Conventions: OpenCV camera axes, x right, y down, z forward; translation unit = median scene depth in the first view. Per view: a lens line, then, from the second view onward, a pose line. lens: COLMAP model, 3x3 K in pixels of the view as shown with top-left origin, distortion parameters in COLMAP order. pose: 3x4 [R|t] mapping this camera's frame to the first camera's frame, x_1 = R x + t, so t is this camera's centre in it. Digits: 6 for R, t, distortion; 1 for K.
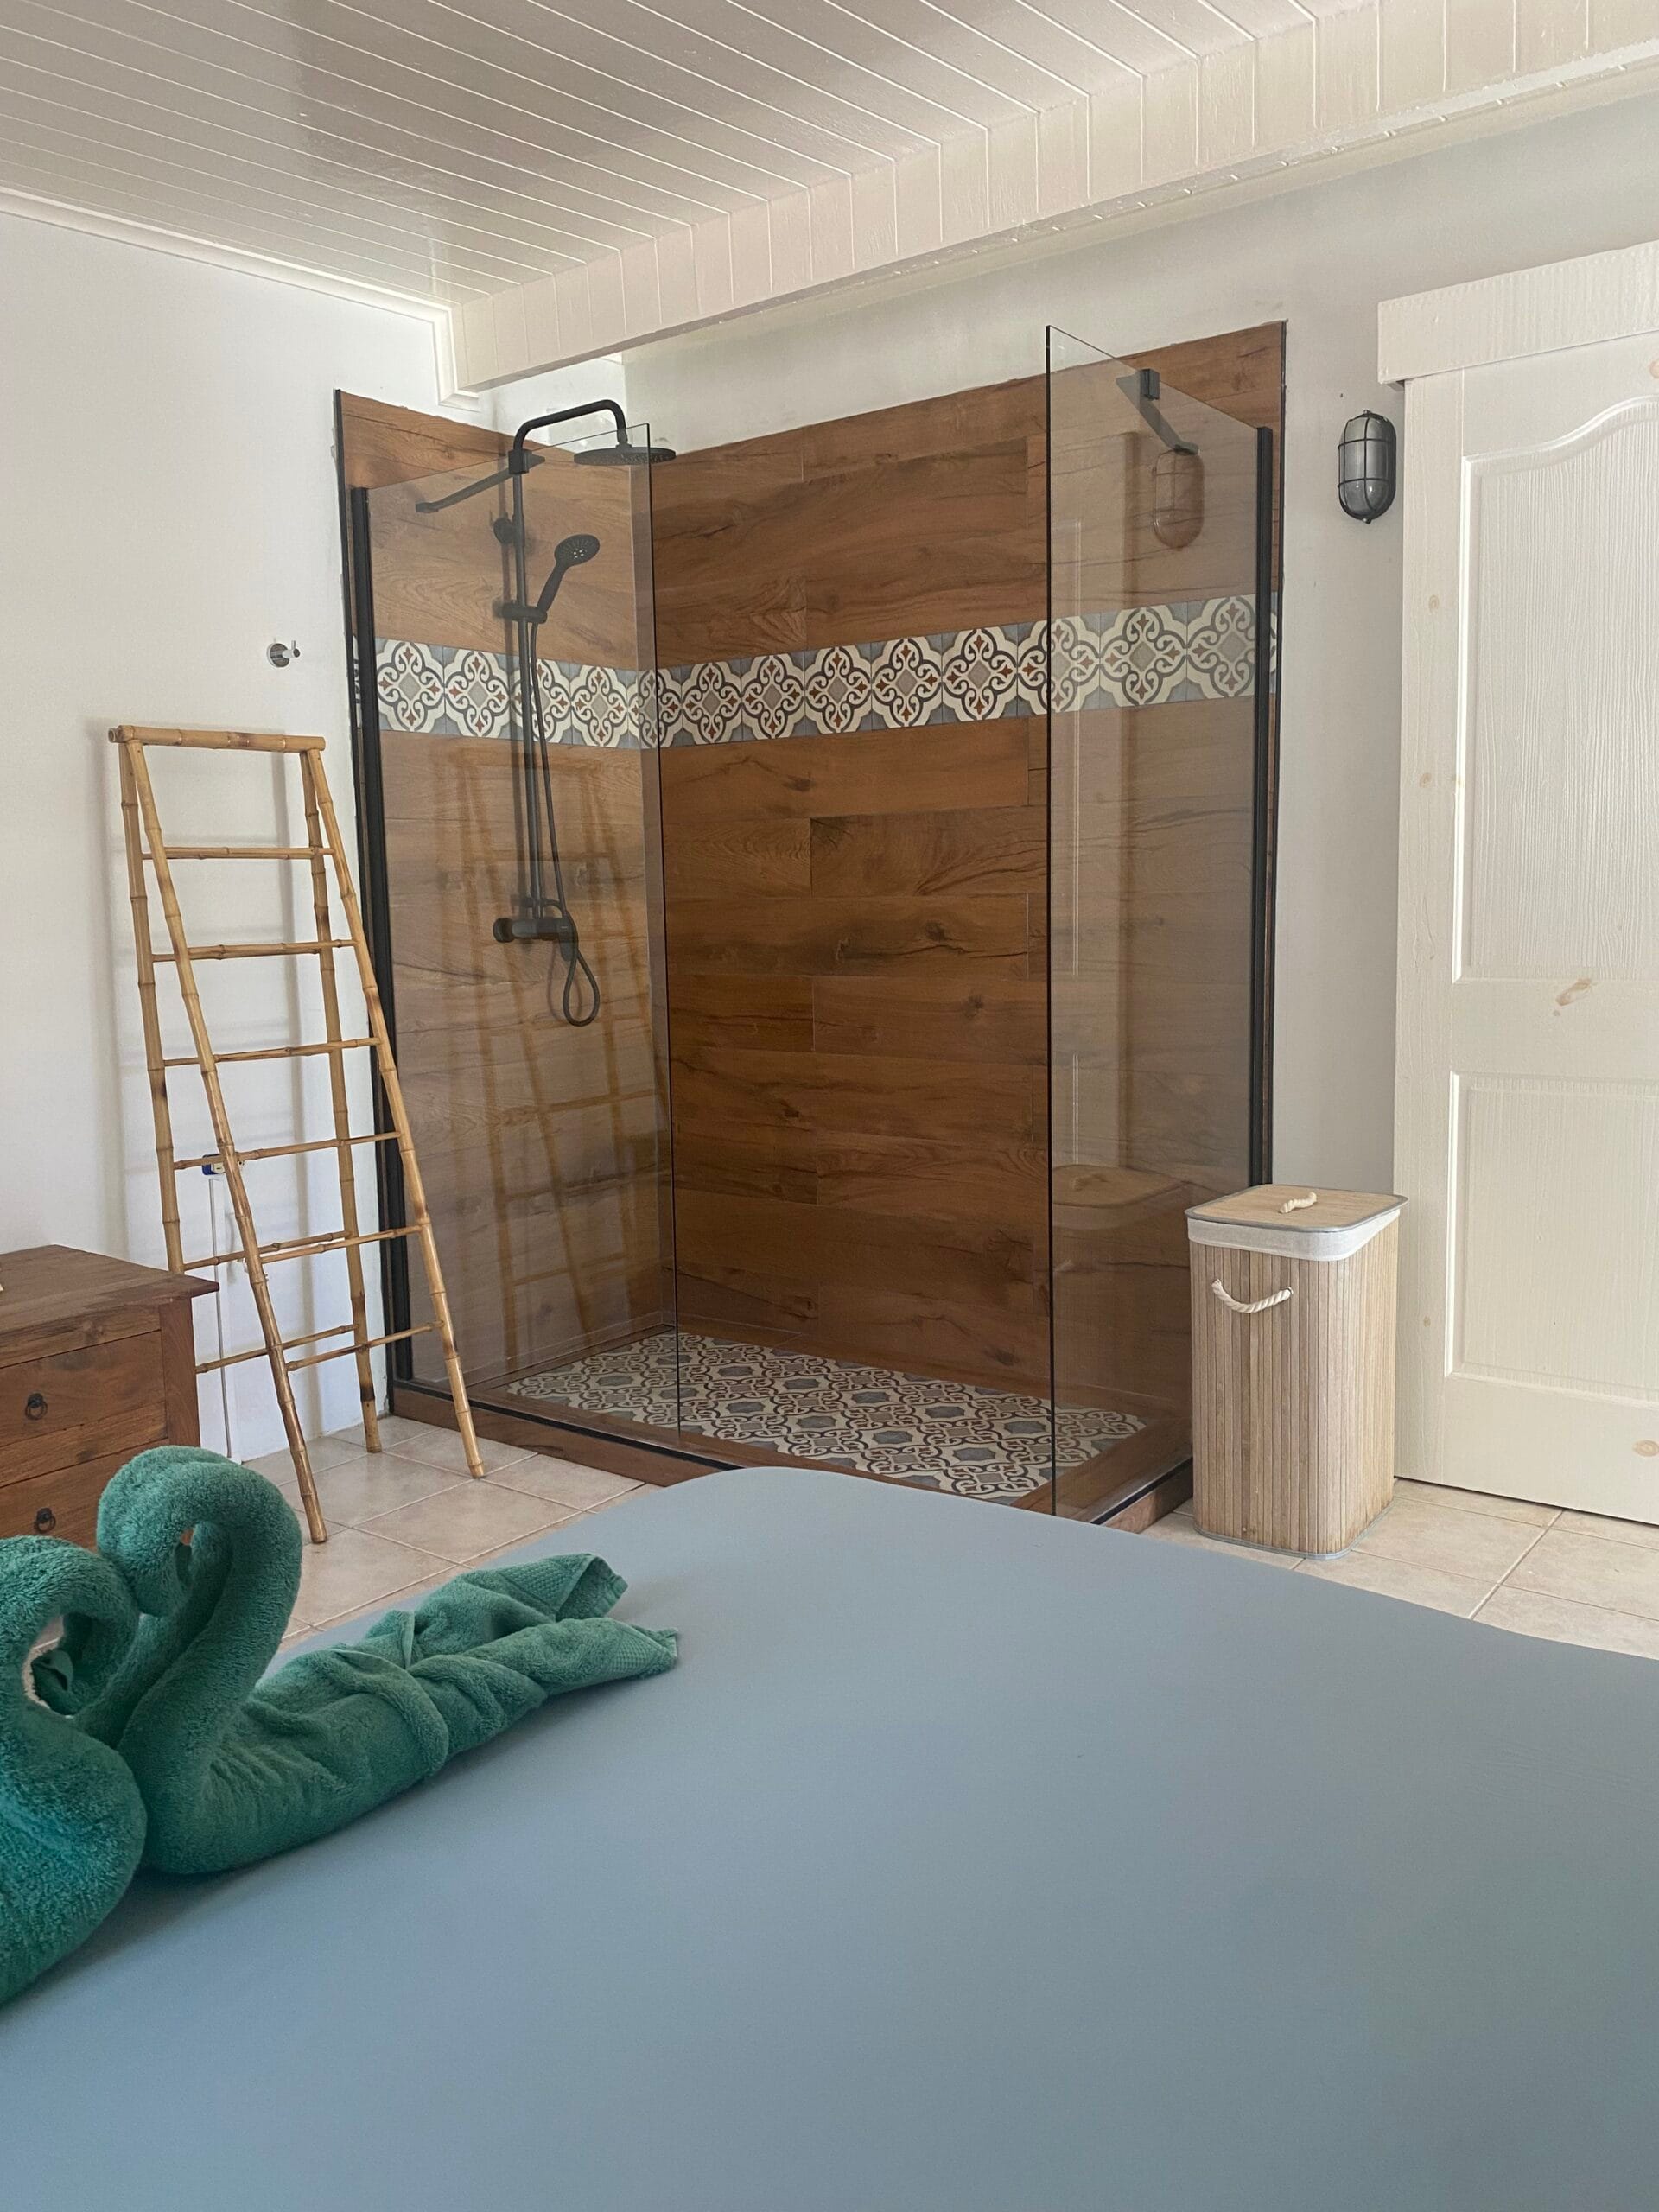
lens RADIAL K [[1694.9, 0, 830.4], [0, 1694.9, 1109.1], [0, 0, 1]] dist [0.013607, -0.010798]
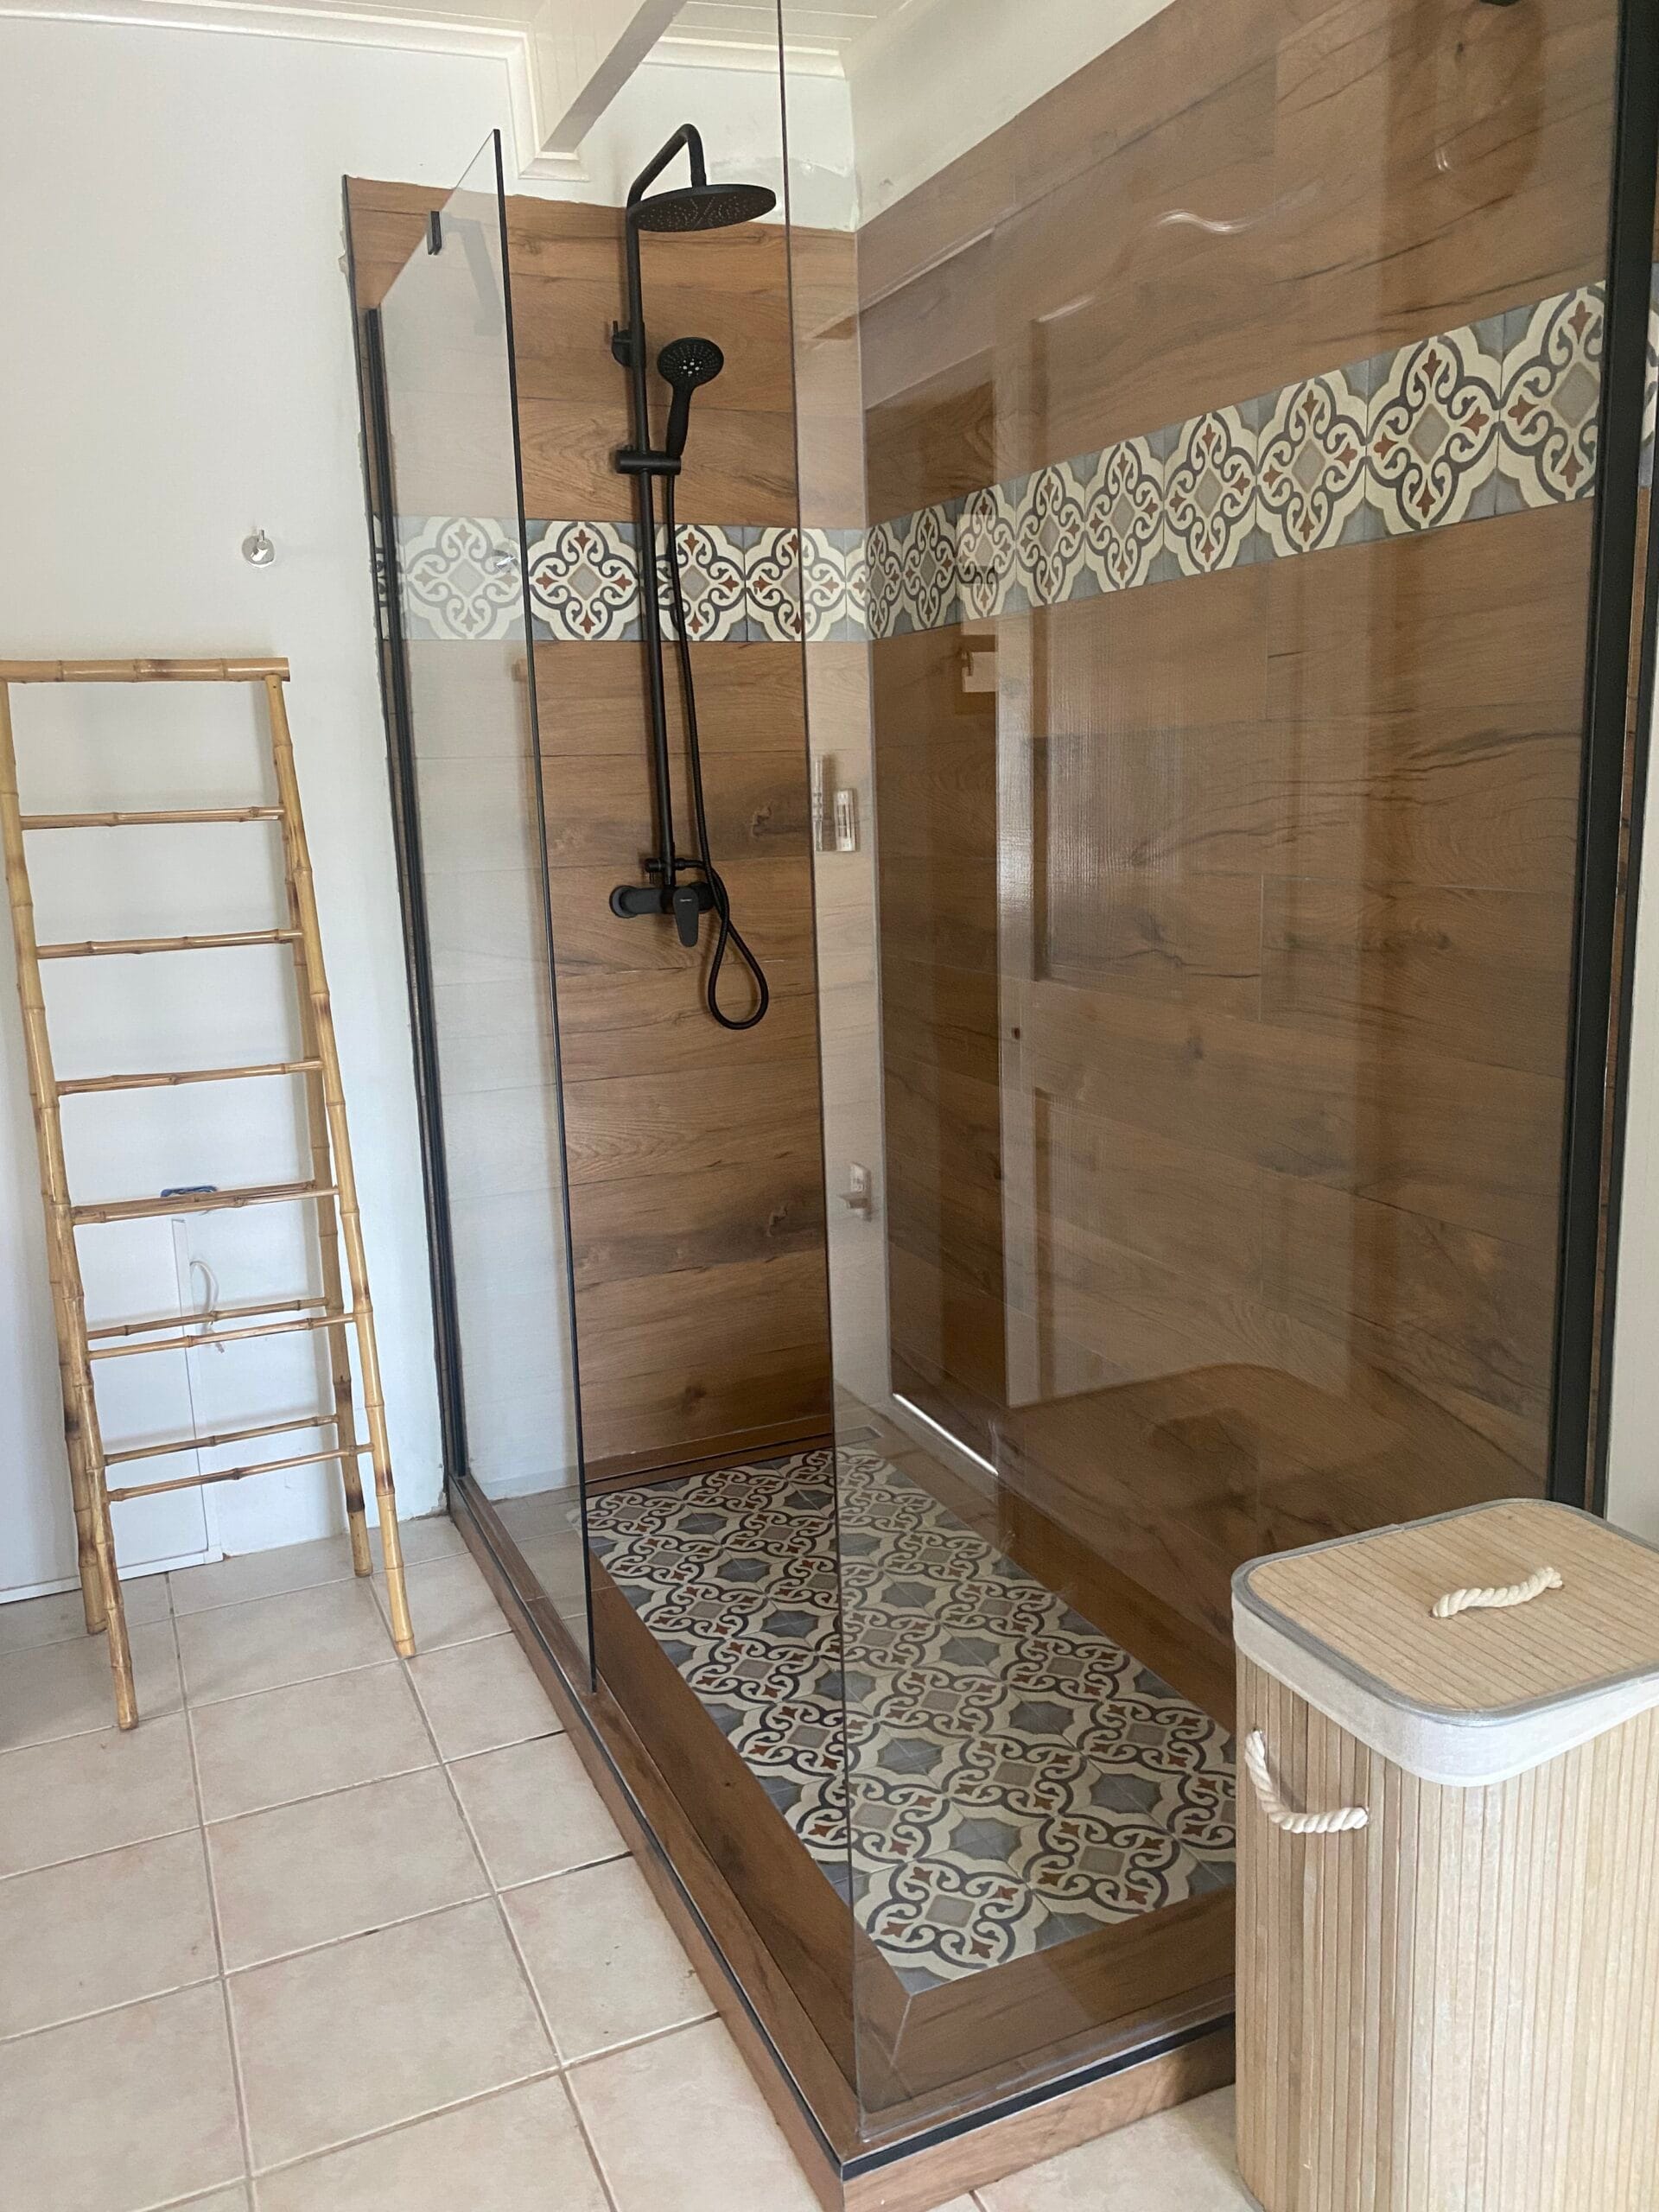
lens RADIAL K [[1694.9, 0, 824.0], [0, 1694.9, 1102.9], [0, 0, 1]] dist [0.013607, -0.010798]
pose [[0.872363, 0.084483, -0.481504, 0.274413], [-0.048413, 0.995042, 0.086873, -0.093422], [0.486456, -0.052474, 0.872128, 0.420199]]
